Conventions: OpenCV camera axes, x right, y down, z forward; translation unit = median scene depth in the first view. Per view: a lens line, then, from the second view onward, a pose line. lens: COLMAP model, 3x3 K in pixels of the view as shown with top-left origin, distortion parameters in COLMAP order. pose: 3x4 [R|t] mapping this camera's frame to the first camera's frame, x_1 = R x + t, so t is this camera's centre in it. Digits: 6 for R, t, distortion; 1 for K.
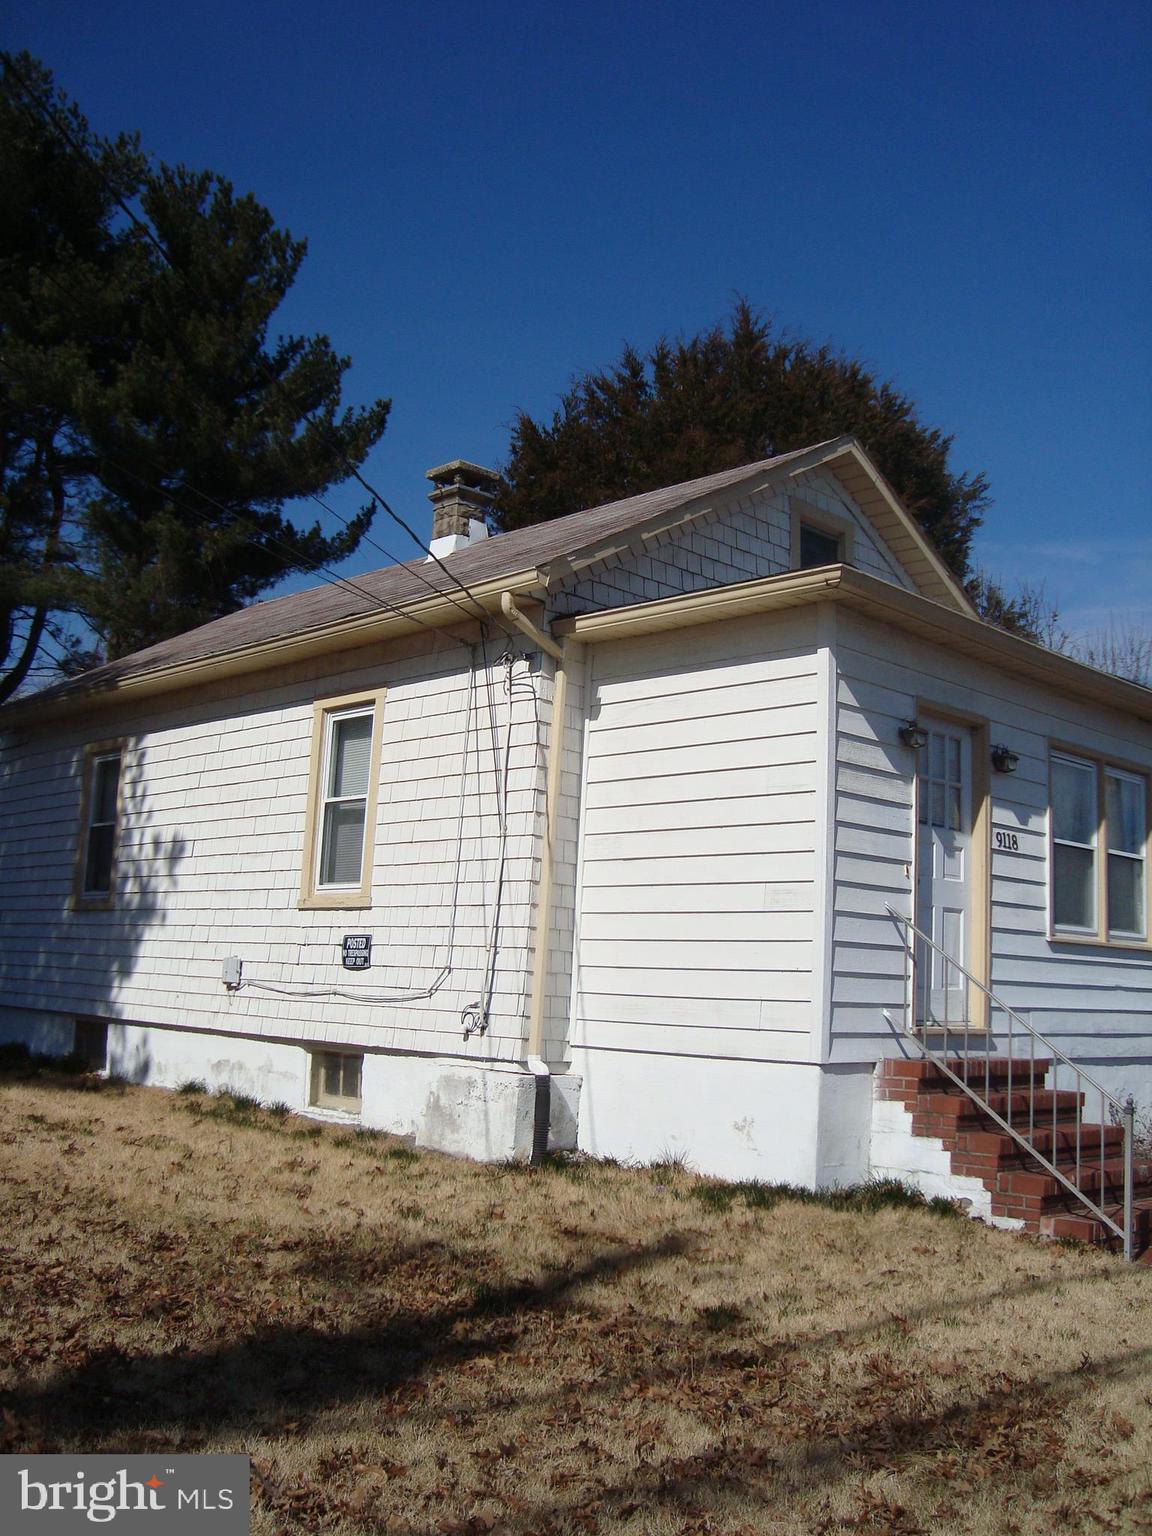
lens RADIAL K [[1473.9, 0, 576.0], [0, 1473.9, 768.0], [0, 0, 1]] dist [-0.157269, 0.017082]
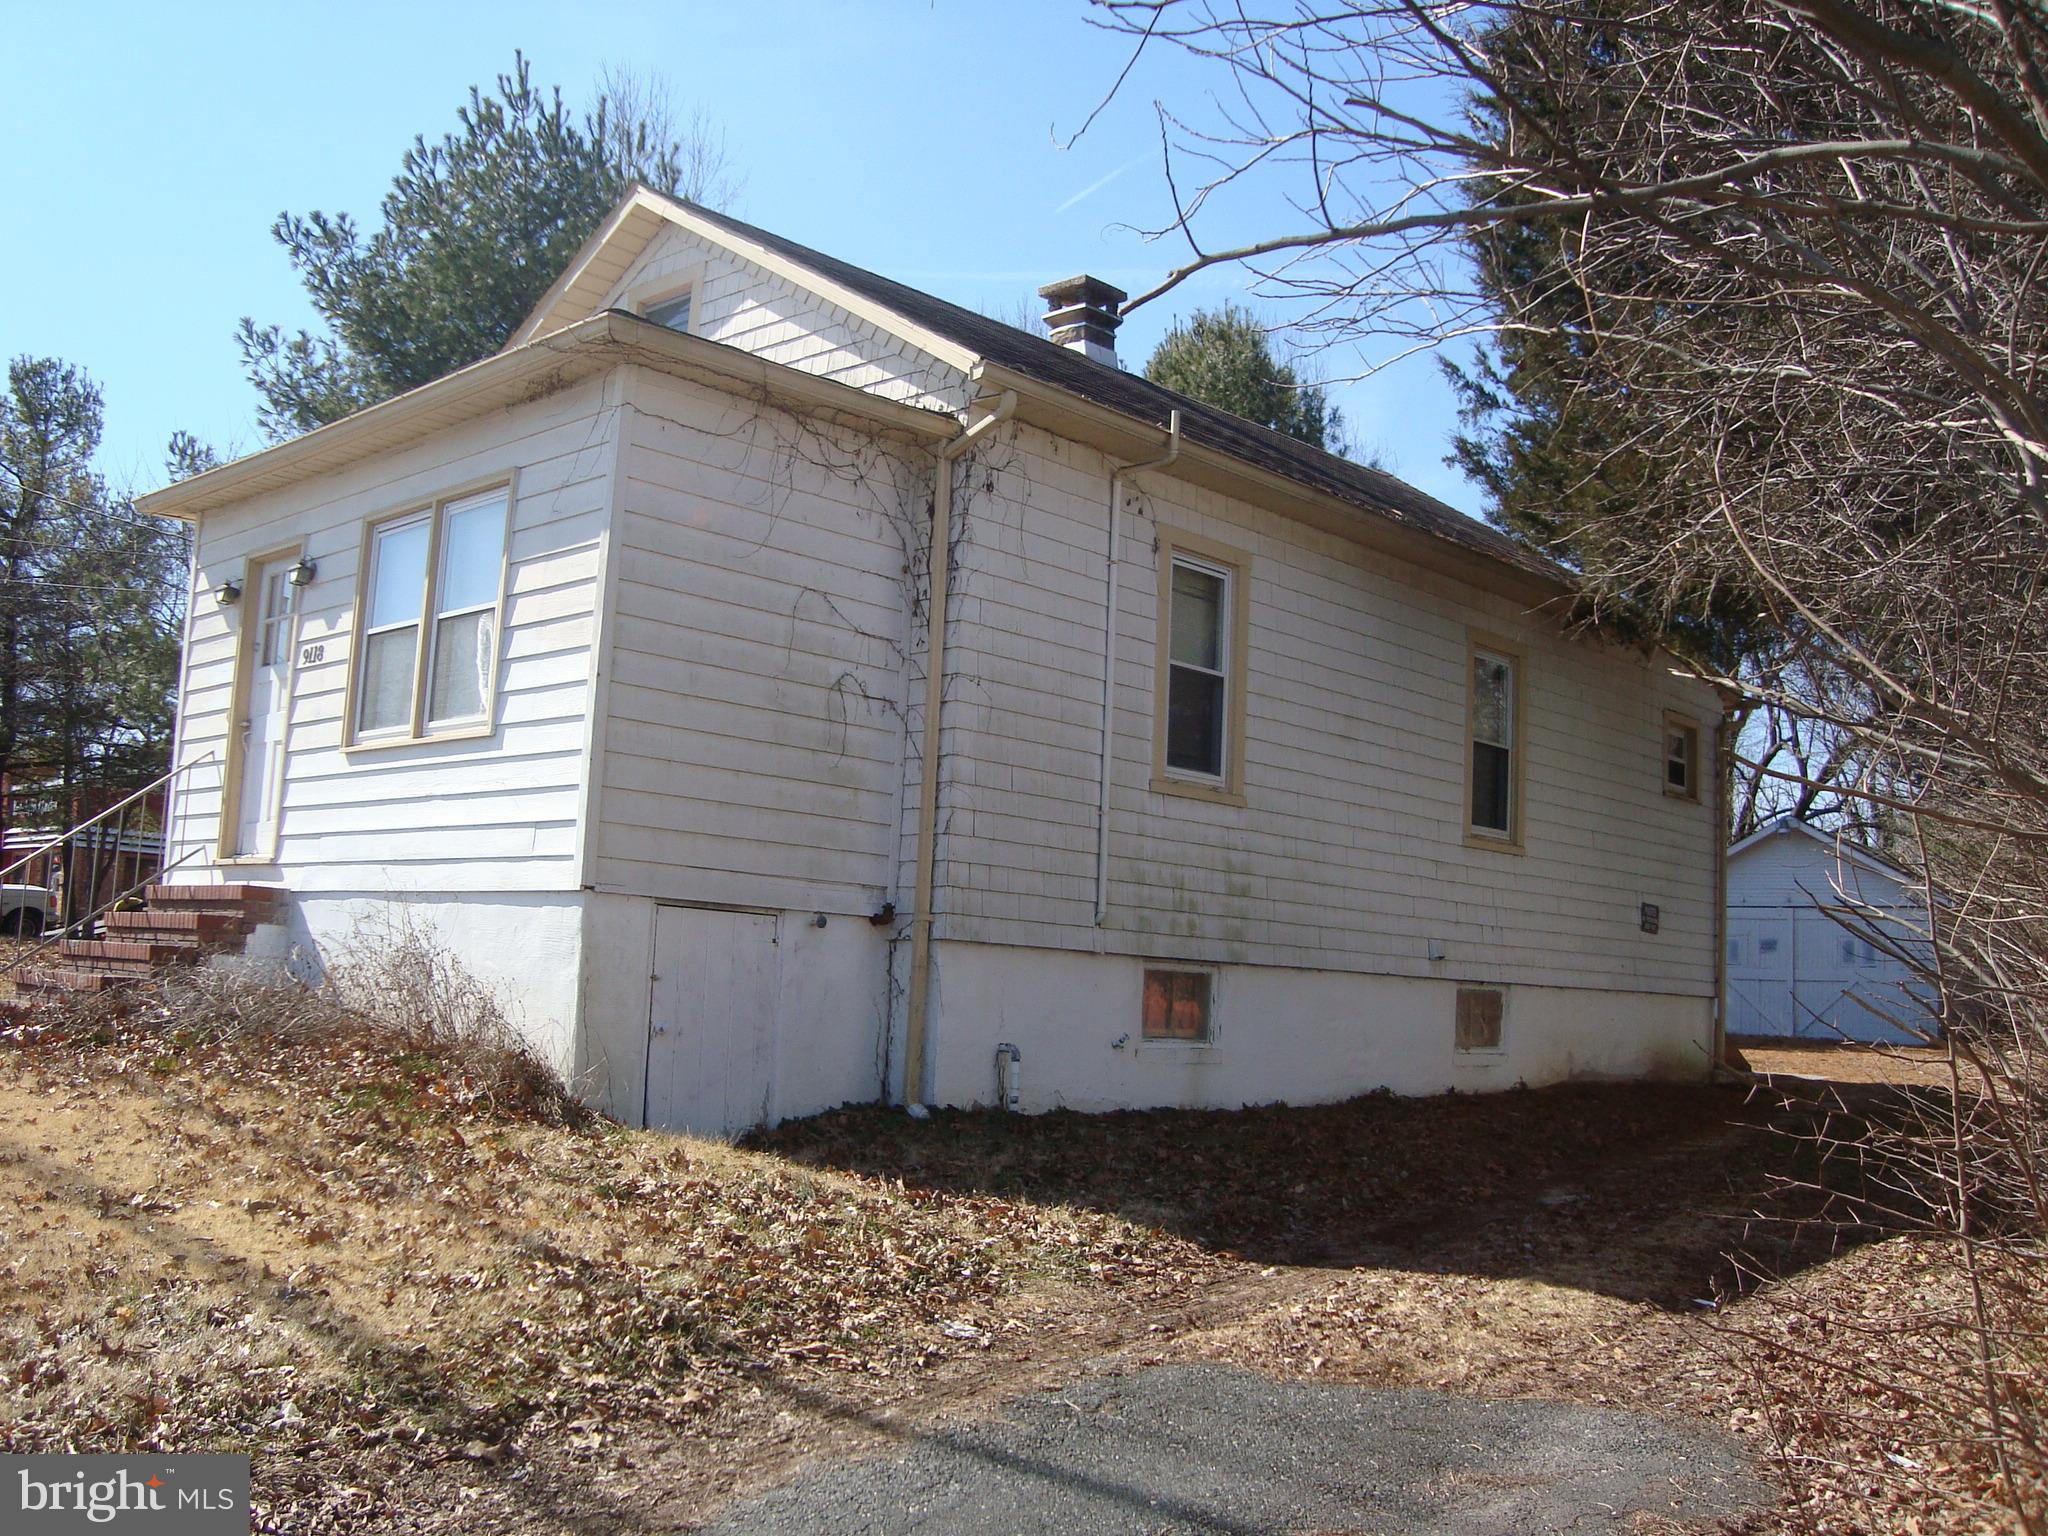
lens RADIAL K [[1965.2, 0, 1024.0], [0, 1965.2, 768.0], [0, 0, 1]] dist [-0.157269, 0.017082]
pose [[0.042649, -0.155185, -0.986964, 1.504935], [0.106480, 0.982943, -0.149951, 0.351513], [0.993400, -0.098697, 0.058446, 1.376597]]
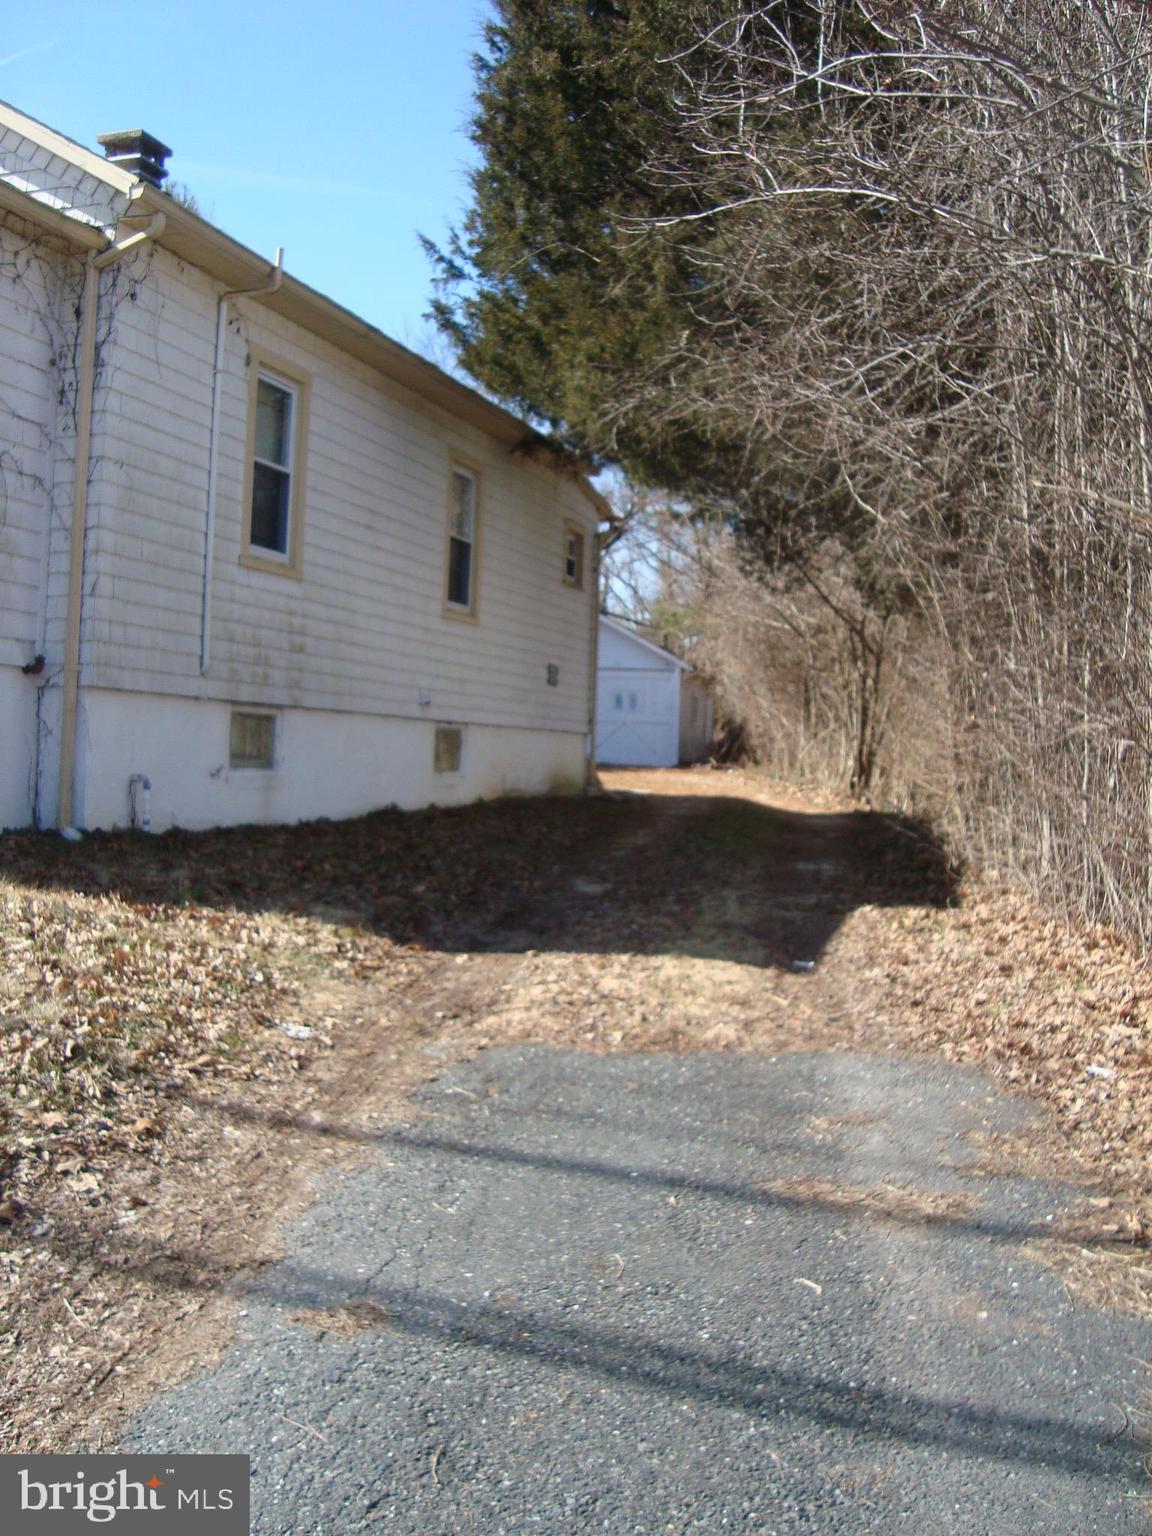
lens RADIAL K [[1465.6, 0, 576.8], [0, 1465.6, 743.4], [0, 0, 1]] dist [-0.233999, 0.270572]
pose [[0.465833, -0.033047, -0.884255, 1.277749], [0.117104, 0.992815, 0.024588, 0.309700], [0.877090, -0.115004, 0.466356, 1.118150]]
